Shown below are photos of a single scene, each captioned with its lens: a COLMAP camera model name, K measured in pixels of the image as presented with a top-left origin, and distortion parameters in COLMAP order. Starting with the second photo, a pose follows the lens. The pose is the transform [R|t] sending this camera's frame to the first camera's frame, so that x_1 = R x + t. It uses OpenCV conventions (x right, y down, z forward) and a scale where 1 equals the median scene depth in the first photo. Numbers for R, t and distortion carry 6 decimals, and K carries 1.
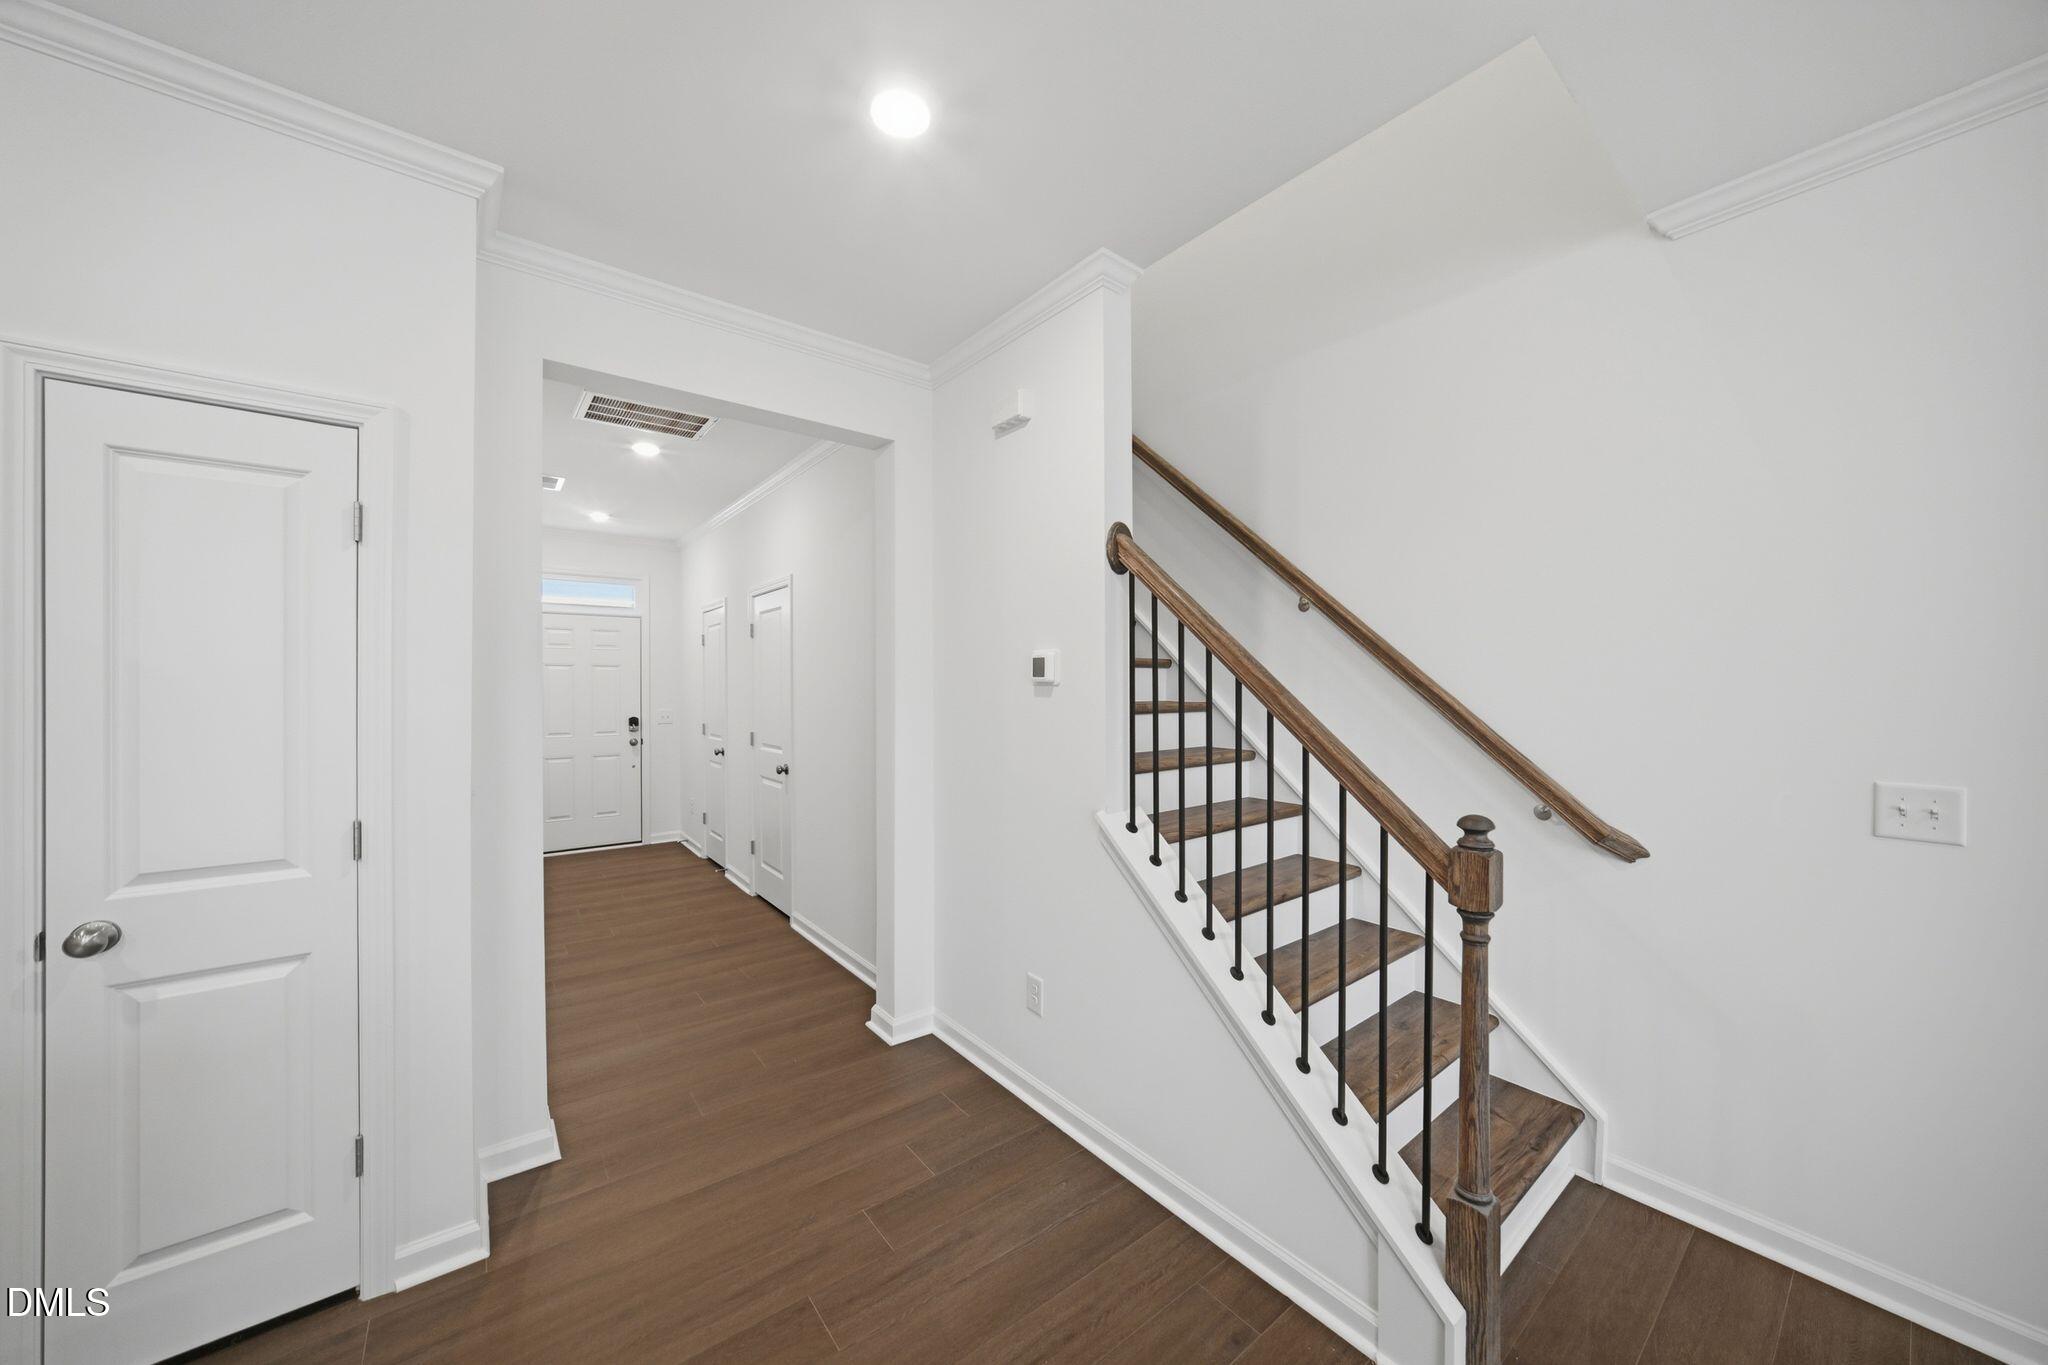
lens RADIAL K [[724.2, 0, 1035.2], [0, 724.2, 688.5], [0, 0, 1]] dist [-0.014999, 0.003923]
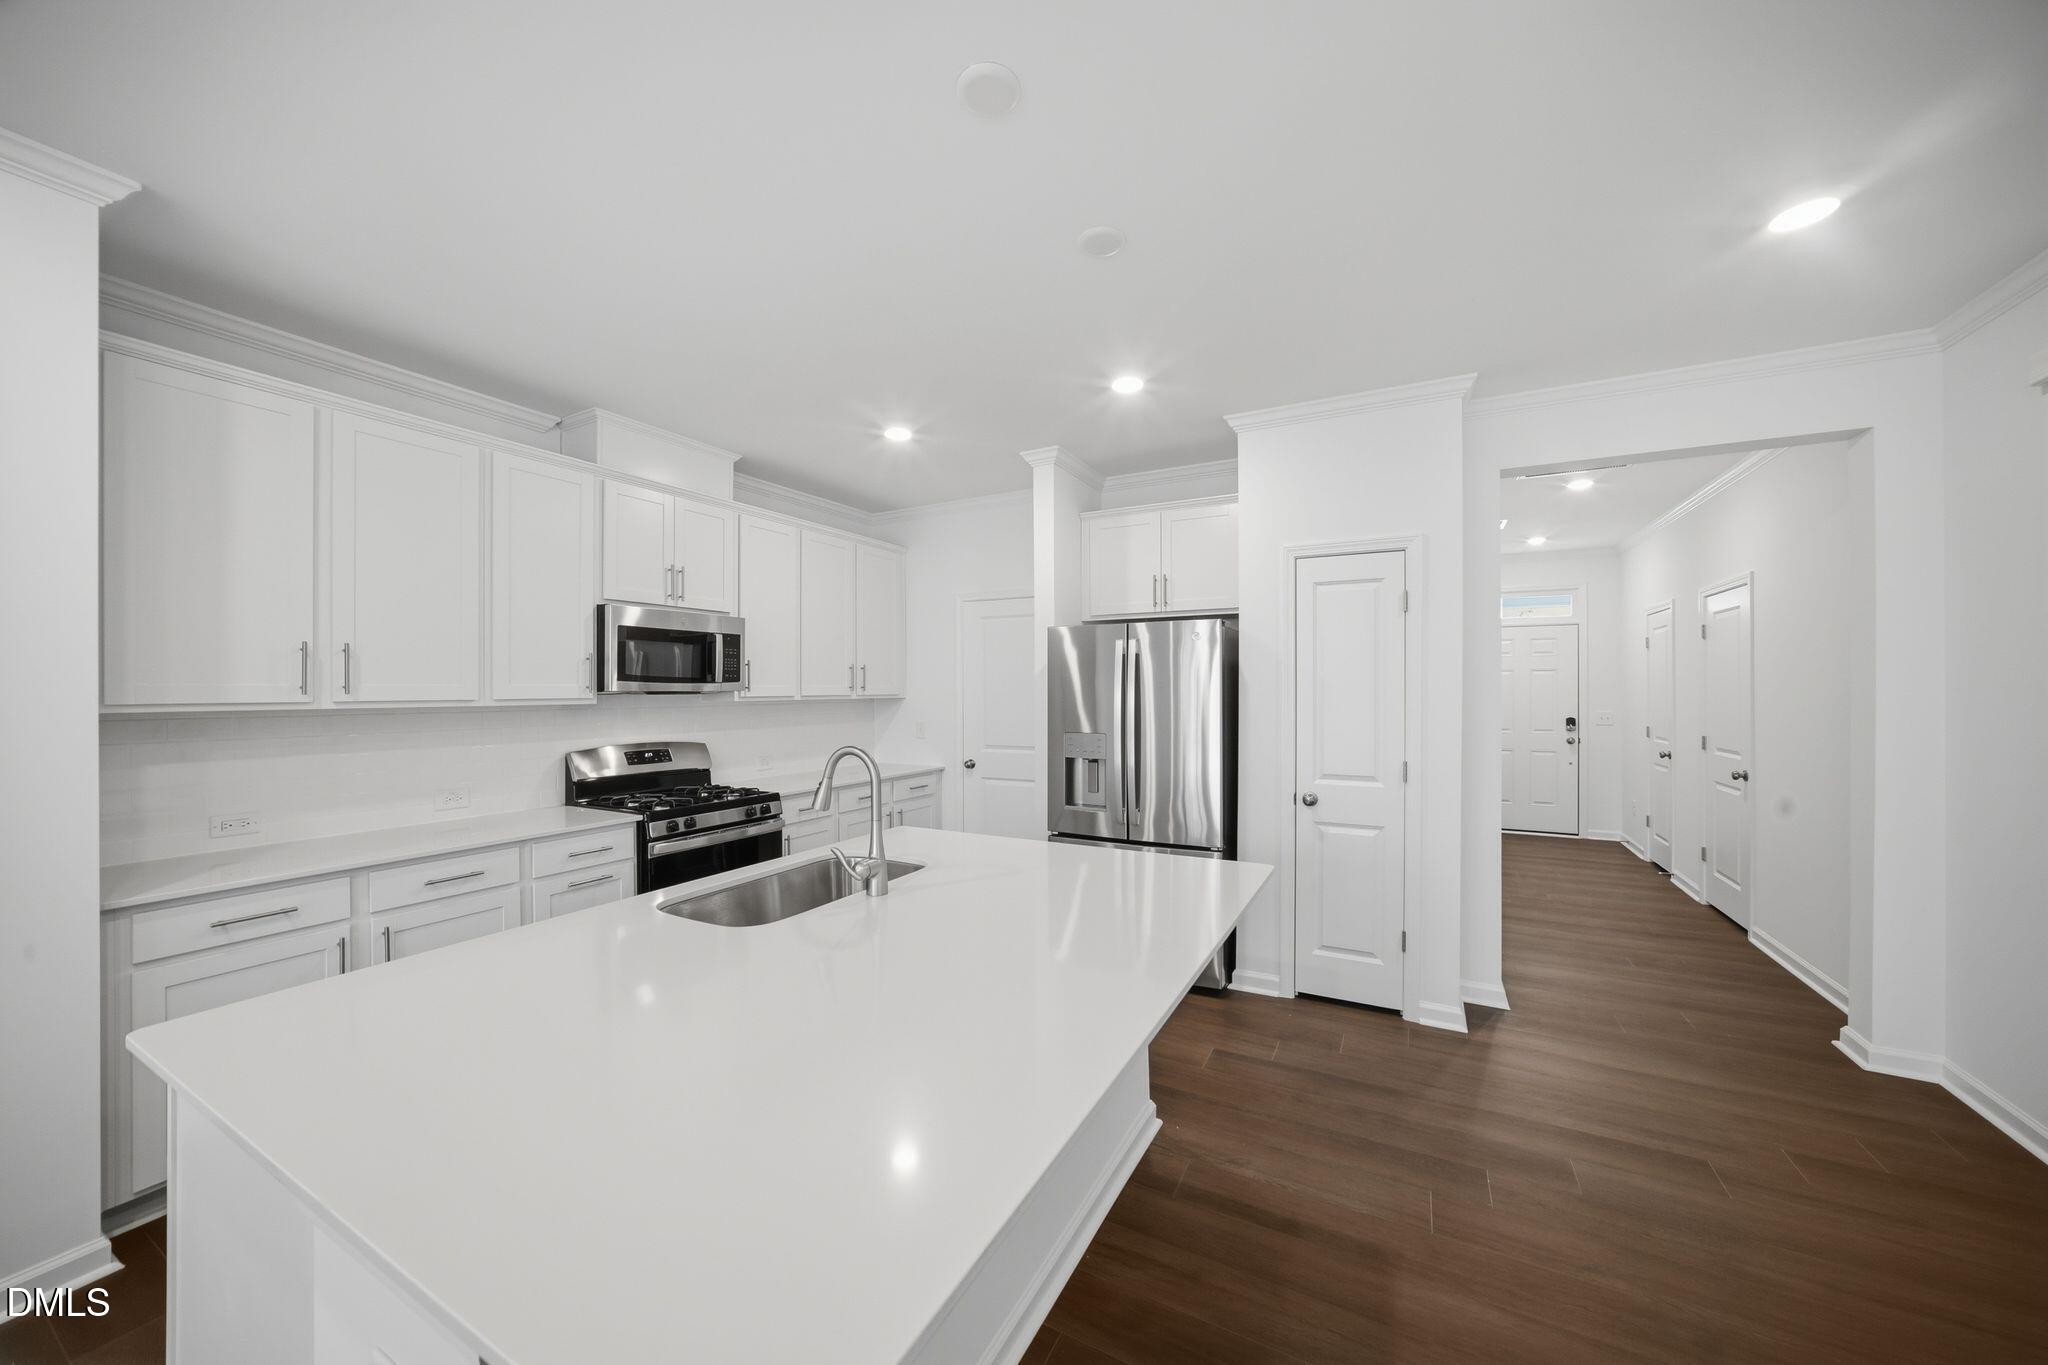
lens RADIAL K [[724.2, 0, 1015.4], [0, 724.2, 690.4], [0, 0, 1]] dist [-0.014999, 0.003923]
pose [[0.392324, 0.003273, -0.919821, 0.150679], [-0.001873, 0.999994, 0.002759, -0.001642], [0.919825, 0.000641, 0.392328, -0.263938]]
